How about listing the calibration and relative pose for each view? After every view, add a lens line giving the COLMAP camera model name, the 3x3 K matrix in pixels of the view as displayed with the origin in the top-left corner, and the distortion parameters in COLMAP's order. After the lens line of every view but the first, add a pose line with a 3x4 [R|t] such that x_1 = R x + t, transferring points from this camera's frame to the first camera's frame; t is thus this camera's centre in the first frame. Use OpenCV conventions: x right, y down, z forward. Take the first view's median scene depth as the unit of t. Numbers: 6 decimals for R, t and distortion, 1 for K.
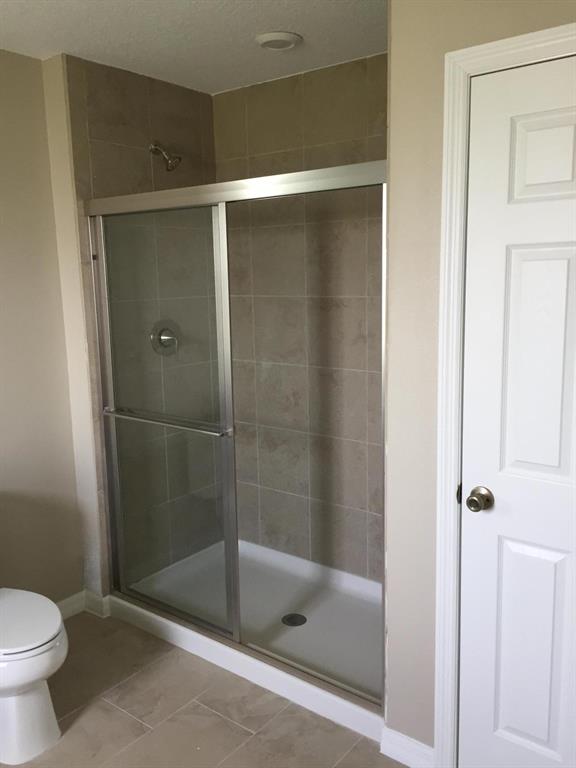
lens RADIAL K [[666.1, 0, 288.0], [0, 666.1, 384.0], [0, 0, 1]] dist [0.090419, -0.131809]
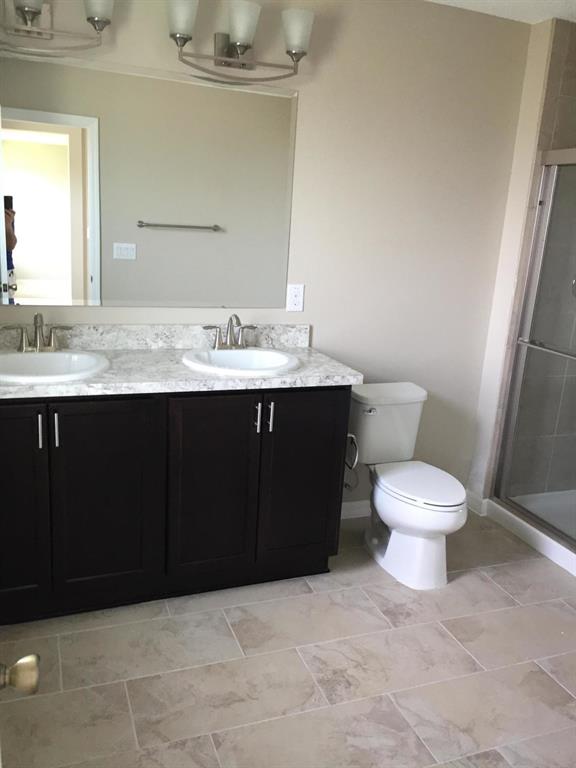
lens RADIAL K [[664.4, 0, 288.0], [0, 664.4, 384.0], [0, 0, 1]] dist [0.095217, -0.133728]
pose [[0.854410, 0.198034, -0.480381, -0.047485], [-0.164476, 0.980060, 0.111486, 0.050169], [0.492880, -0.016244, 0.869946, -0.185627]]
